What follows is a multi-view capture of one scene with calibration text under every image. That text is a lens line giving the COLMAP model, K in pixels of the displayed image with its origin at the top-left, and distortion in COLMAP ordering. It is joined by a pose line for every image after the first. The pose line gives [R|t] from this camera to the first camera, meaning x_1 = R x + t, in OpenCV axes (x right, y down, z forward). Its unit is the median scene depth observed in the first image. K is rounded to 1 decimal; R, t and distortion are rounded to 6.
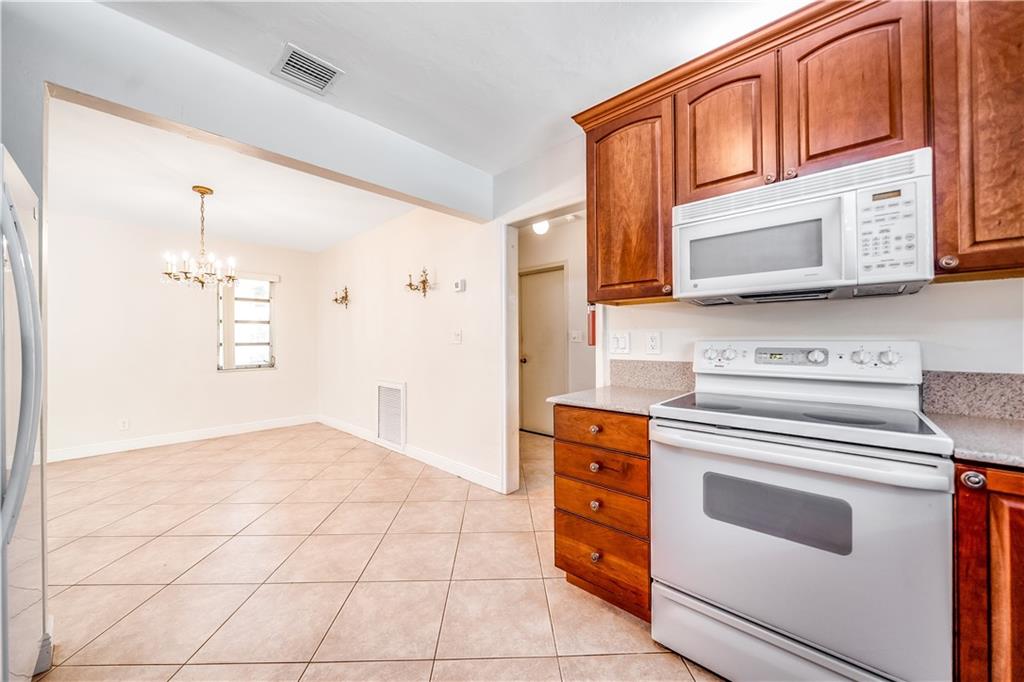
lens RADIAL K [[366.4, 0, 505.4], [0, 366.4, 337.7], [0, 0, 1]] dist [-0.008153, -0.000474]
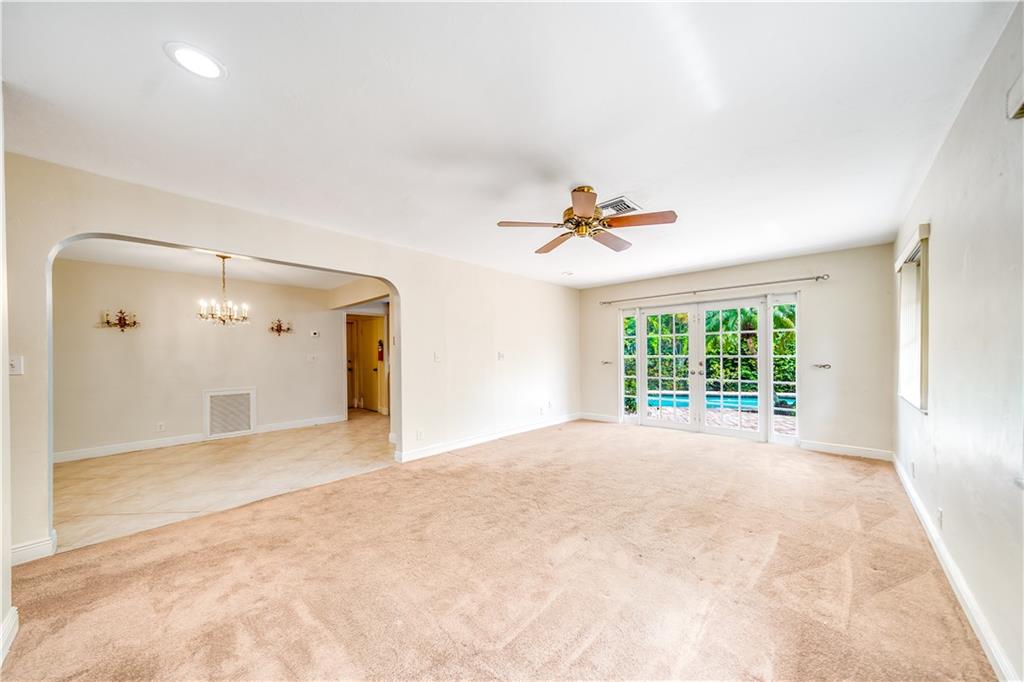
lens RADIAL K [[350.9, 0, 514.7], [0, 350.9, 355.9], [0, 0, 1]] dist [-0.002257, -0.000157]
pose [[-0.007763, 0.004258, 0.999961, -2.204554], [0.006293, 0.999971, -0.004209, -0.002309], [-0.999950, 0.006260, -0.007790, -0.124220]]
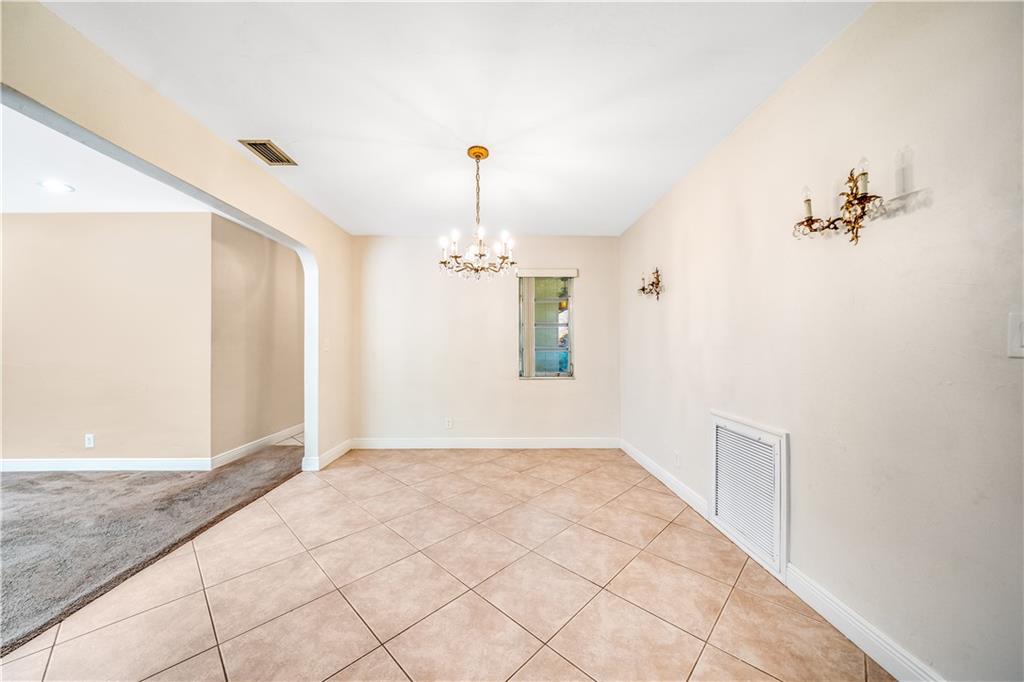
lens RADIAL K [[350.9, 0, 505.8], [0, 350.9, 344.3], [0, 0, 1]] dist [-0.002257, -0.000157]
pose [[0.698211, 0.000176, -0.715892, -0.249072], [0.001205, 0.999998, 0.001421, 0.004840], [0.715891, -0.001855, 0.698210, 0.513218]]
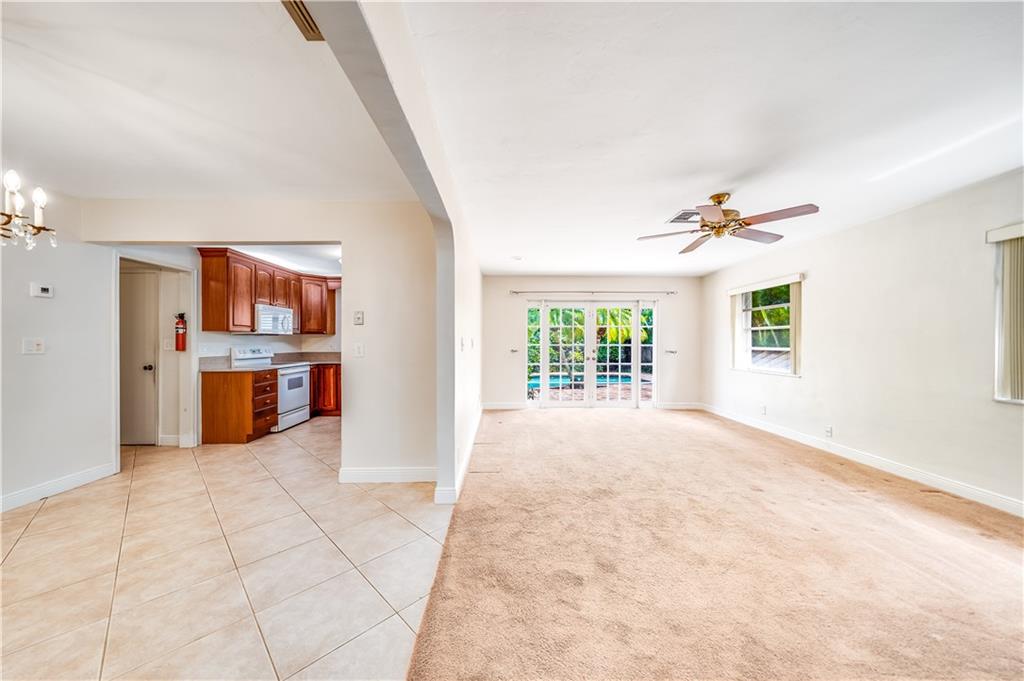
lens RADIAL K [[350.9, 0, 508.3], [0, 350.9, 339.2], [0, 0, 1]] dist [-0.002257, -0.000157]
pose [[-0.695774, 0.012026, 0.718160, -1.623876], [0.001651, 0.999884, -0.015144, -0.005665], [-0.718259, -0.009351, -0.695713, 0.800479]]
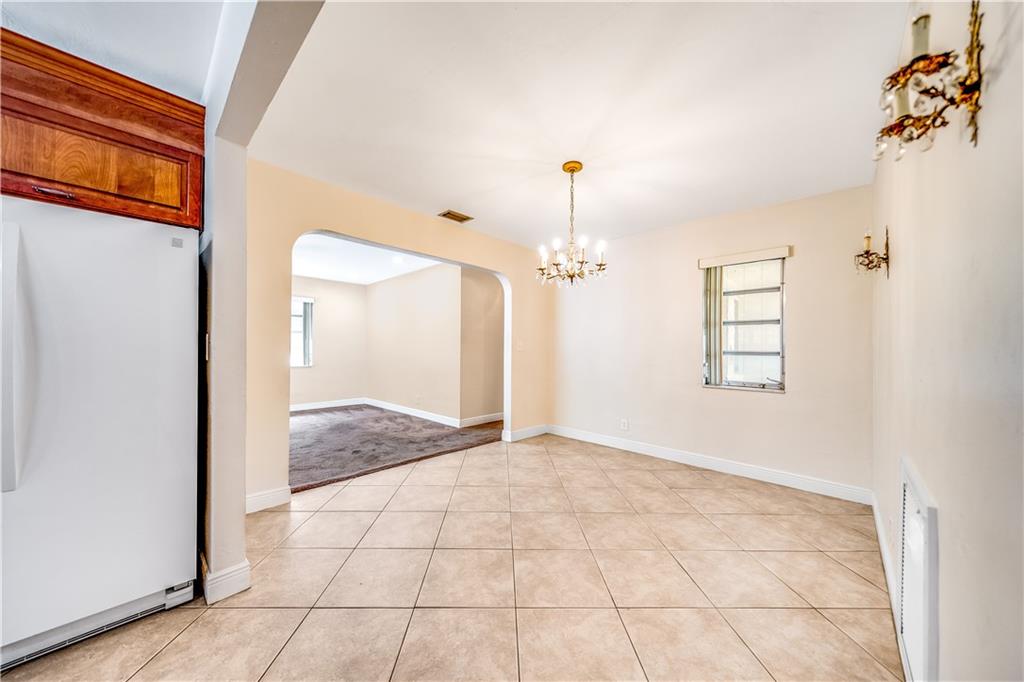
lens RADIAL K [[349.1, 0, 508.7], [0, 349.1, 345.3], [0, 0, 1]] dist [-0.003018, 0.000204]
pose [[-0.005700, 0.000687, -0.999984, -0.022974], [-0.003626, 0.999993, 0.000707, 0.005309], [0.999977, 0.003630, -0.005698, 0.856368]]
